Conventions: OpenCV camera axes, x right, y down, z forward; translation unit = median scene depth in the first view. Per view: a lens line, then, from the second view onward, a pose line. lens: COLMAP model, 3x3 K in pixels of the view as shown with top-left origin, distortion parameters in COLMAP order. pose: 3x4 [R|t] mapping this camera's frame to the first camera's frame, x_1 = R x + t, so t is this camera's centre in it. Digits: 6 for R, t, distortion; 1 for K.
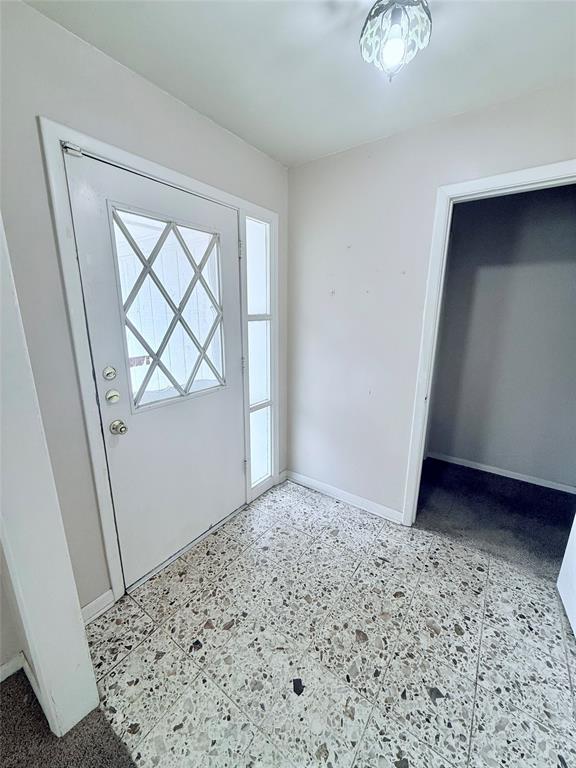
lens RADIAL K [[308.6, 0, 288.2], [0, 308.6, 384.6], [0, 0, 1]] dist [-0.000630, 0.000423]
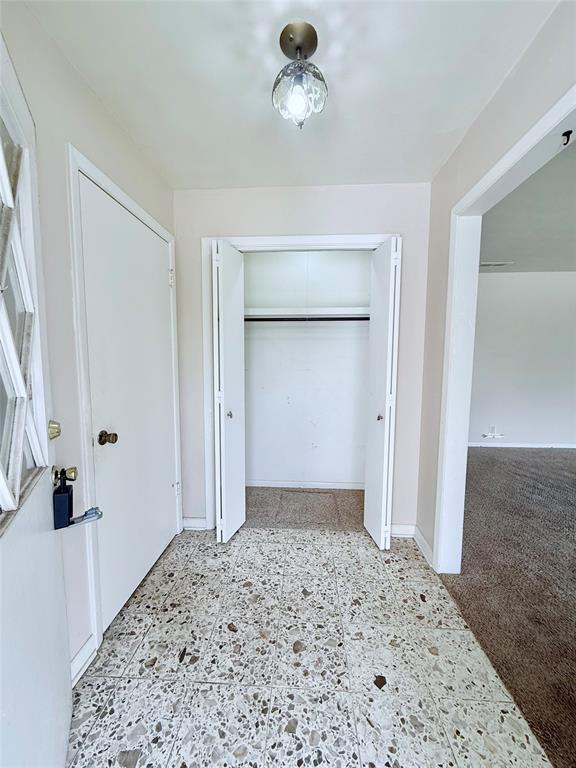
lens RADIAL K [[308.6, 0, 287.2], [0, 308.6, 383.4], [0, 0, 1]] dist [-0.000630, 0.000423]
pose [[-0.539466, -0.083542, 0.837853, -0.441835], [0.193052, 0.956287, 0.219651, -0.181702], [-0.819578, 0.280243, -0.499756, 1.152870]]
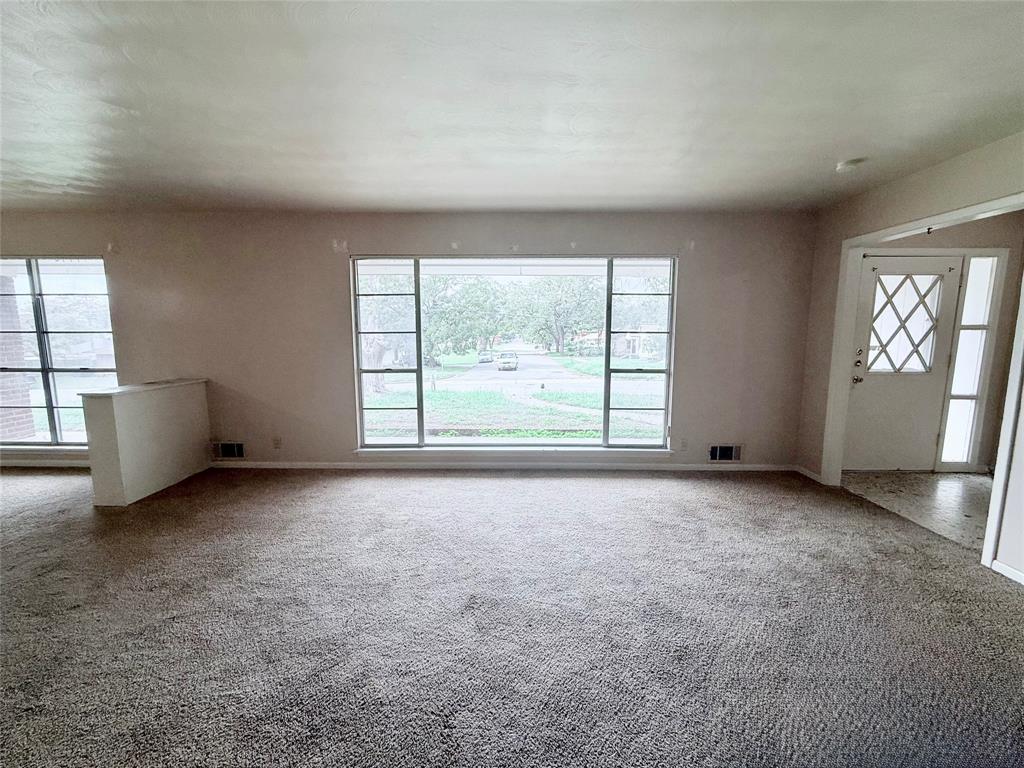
lens RADIAL K [[411.5, 0, 517.2], [0, 411.5, 380.8], [0, 0, 1]] dist [-0.000630, 0.000423]
pose [[0.582584, 0.099087, -0.806708, 0.301011], [-0.189746, 0.981695, -0.016450, 0.580823], [0.790312, 0.162653, 0.590721, -2.204401]]
